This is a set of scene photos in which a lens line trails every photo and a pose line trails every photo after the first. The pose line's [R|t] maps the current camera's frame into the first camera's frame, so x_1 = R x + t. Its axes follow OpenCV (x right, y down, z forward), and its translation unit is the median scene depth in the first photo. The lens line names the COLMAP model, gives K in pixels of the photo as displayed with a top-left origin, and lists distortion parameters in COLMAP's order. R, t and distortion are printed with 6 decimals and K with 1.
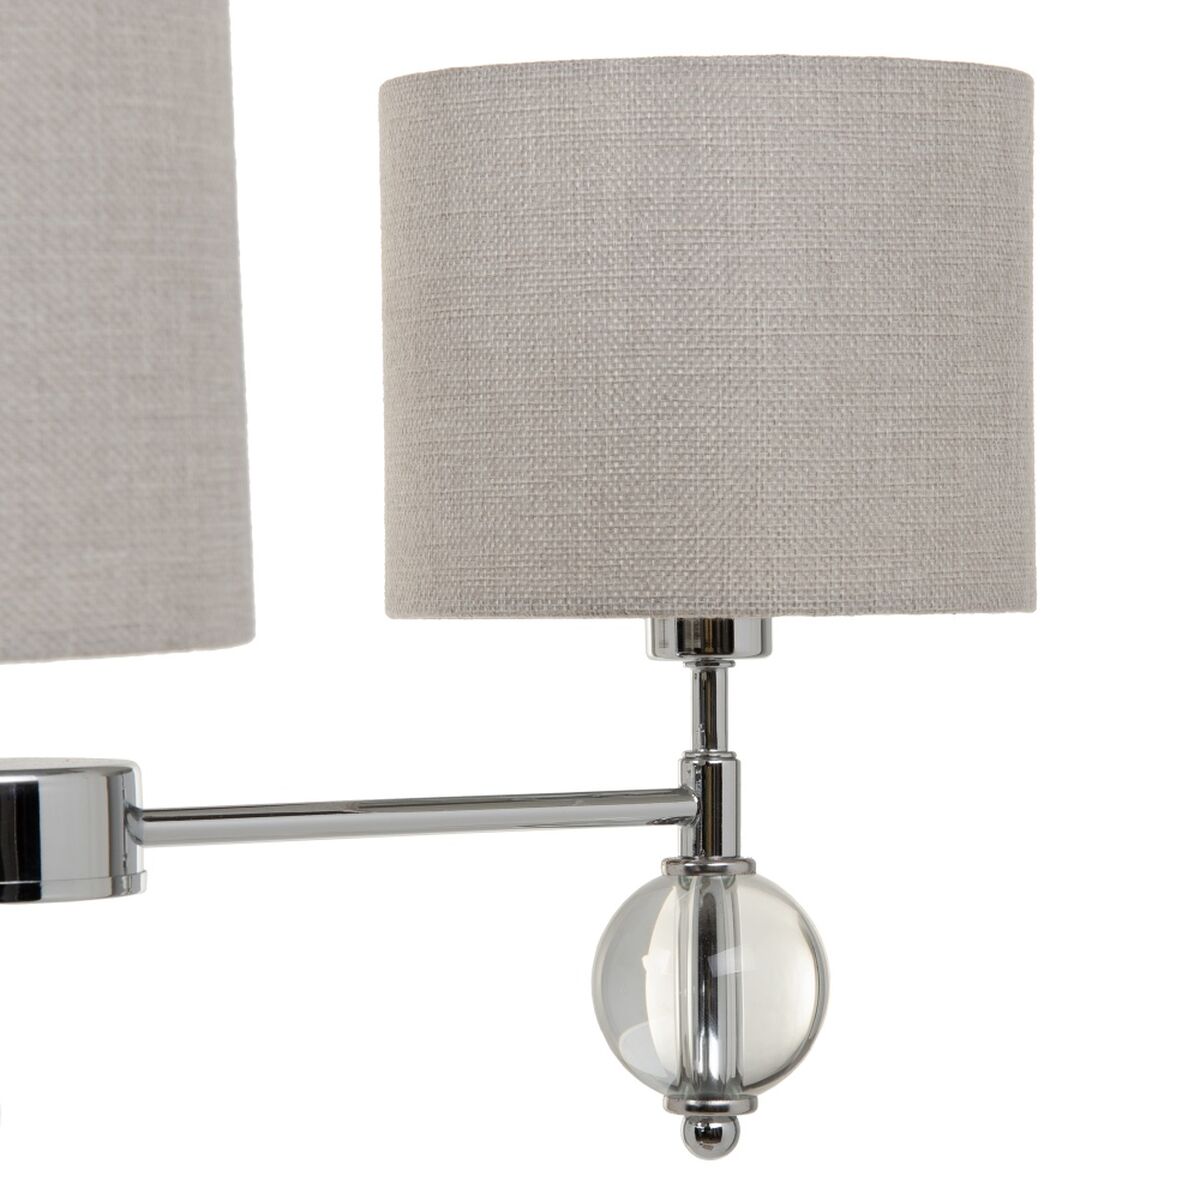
lens RADIAL K [[6991.5, 0, 599.5], [0, 6991.5, 747.0], [0, 0, 1]] dist [0.563386, 18.881211]
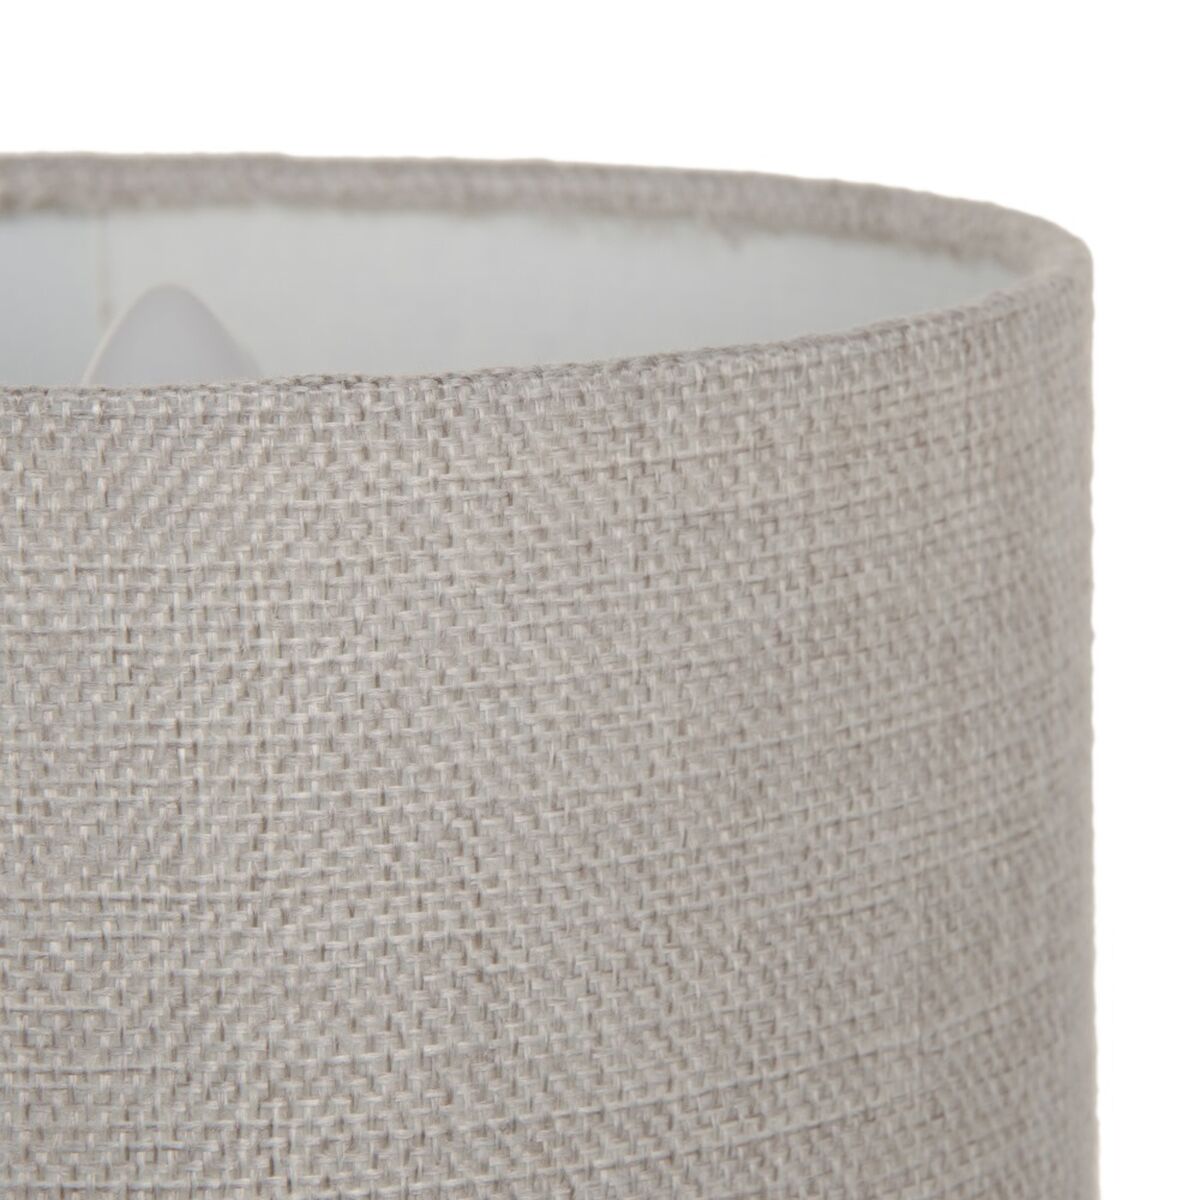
lens RADIAL K [[8685.0, 0, 601.3], [0, 8685.0, 599.6], [0, 0, 1]] dist [0.428142, 38.043266]
pose [[0.999987, -0.001785, 0.004742, 0.036135], [0.001144, 0.991273, 0.131824, -0.141709], [-0.004935, -0.131817, 0.991262, 0.589184]]
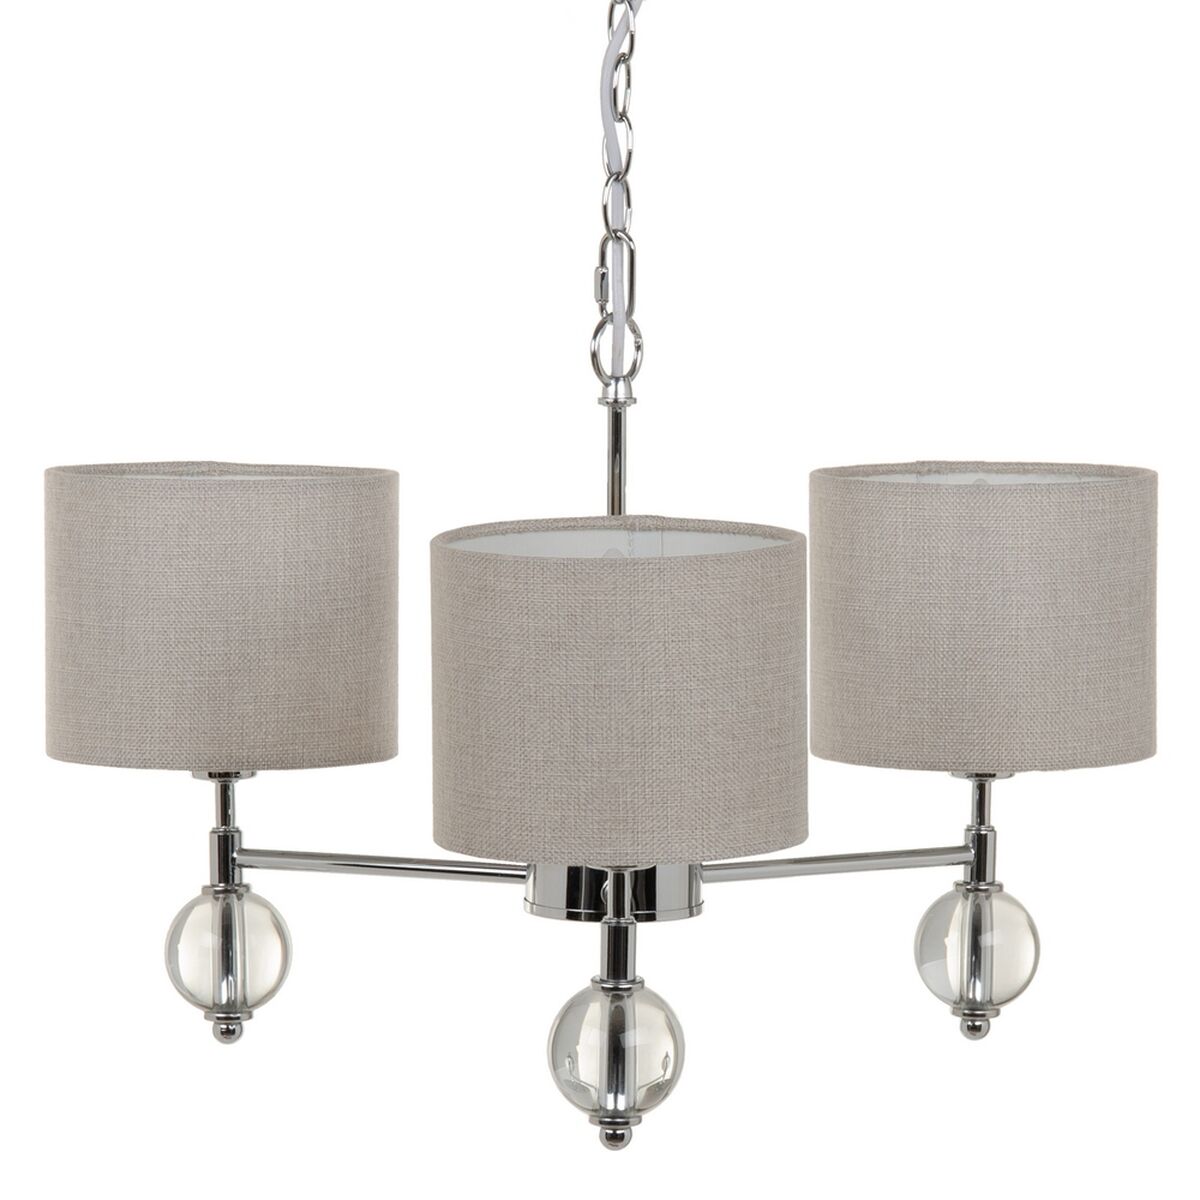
lens RADIAL K [[8685.0, 0, 601.3], [0, 8685.0, 599.6], [0, 0, 1]] dist [0.428142, 38.043266]
pose [[0.999588, 0.008888, 0.027277, -0.157106], [-0.010352, 0.998486, 0.054027, -0.193918], [-0.026755, -0.054287, 0.998167, -1.380559]]
